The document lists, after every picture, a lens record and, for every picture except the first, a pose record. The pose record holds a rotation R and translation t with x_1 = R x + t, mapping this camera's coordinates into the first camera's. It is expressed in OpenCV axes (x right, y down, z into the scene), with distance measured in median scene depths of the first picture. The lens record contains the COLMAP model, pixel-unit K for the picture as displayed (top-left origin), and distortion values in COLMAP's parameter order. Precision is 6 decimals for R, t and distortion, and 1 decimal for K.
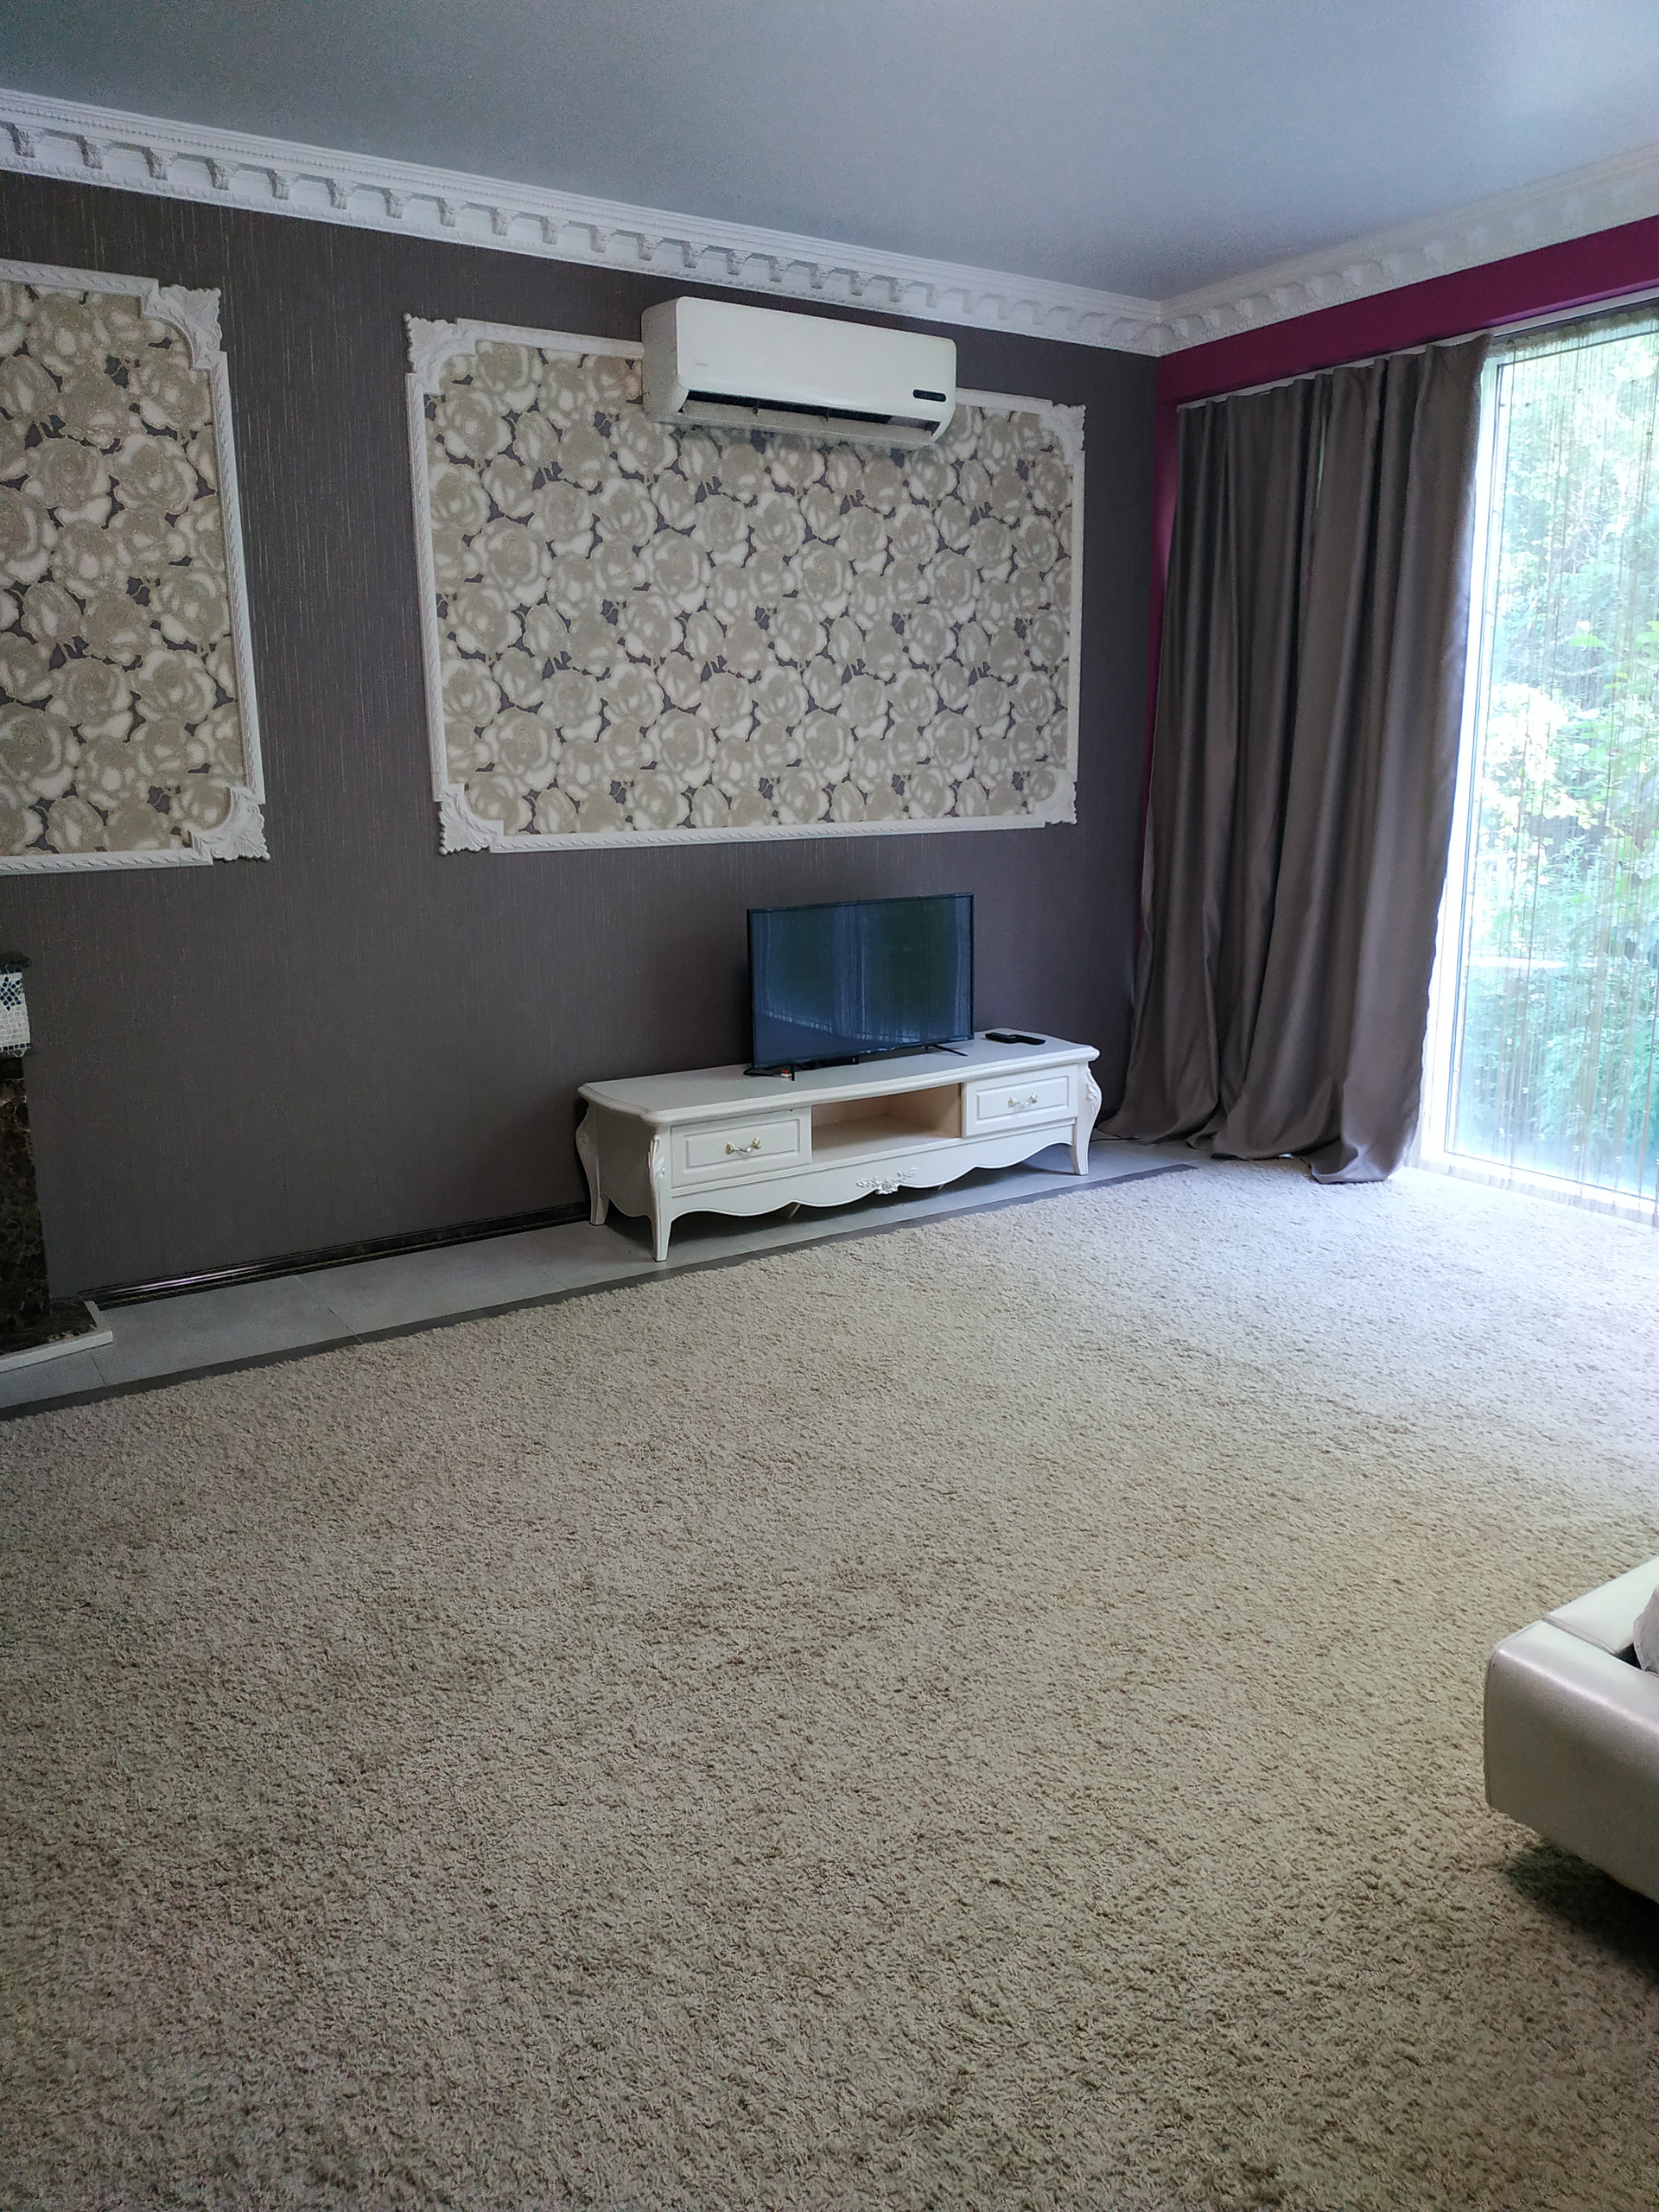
lens RADIAL K [[1623.1, 0, 752.5], [0, 1623.1, 1178.5], [0, 0, 1]] dist [0.035421, -0.080539]
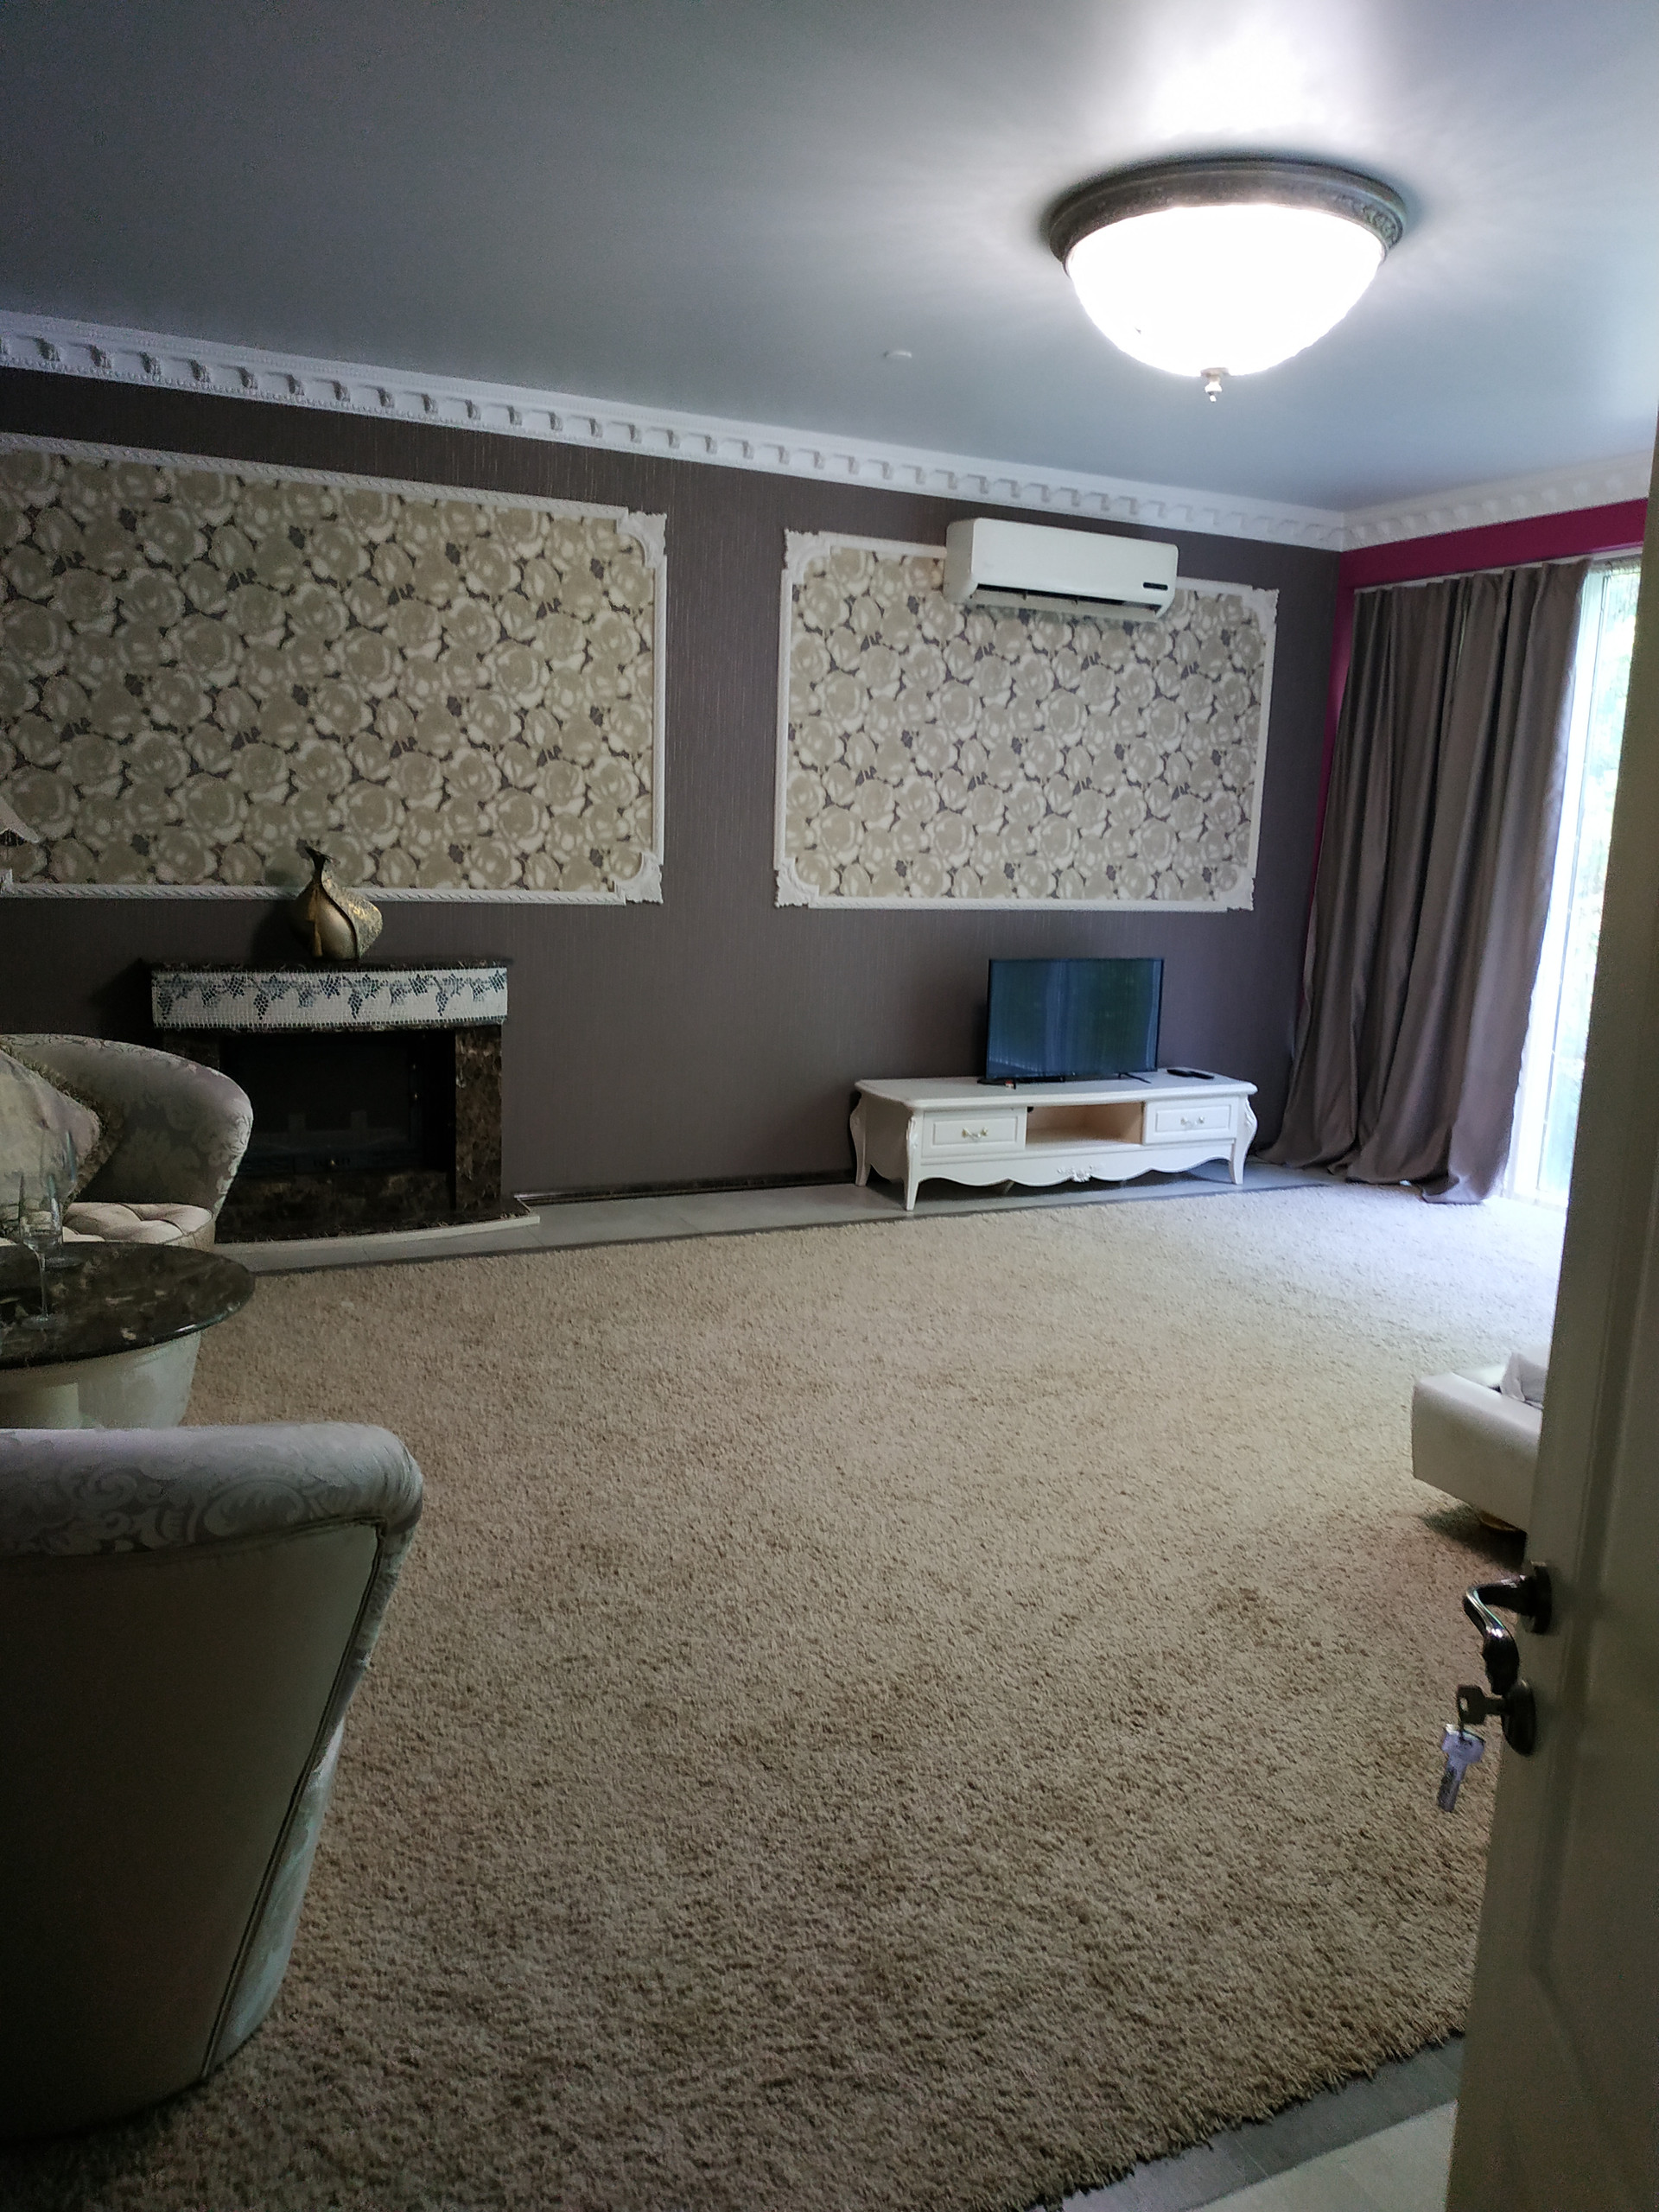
lens RADIAL K [[1623.1, 0, 776.0], [0, 1623.1, 1180.5], [0, 0, 1]] dist [0.035421, -0.080539]
pose [[0.992224, 0.073142, -0.100709, -0.033464], [-0.077085, 0.996380, -0.035833, 0.085963], [0.097723, 0.043318, 0.994270, -0.378050]]
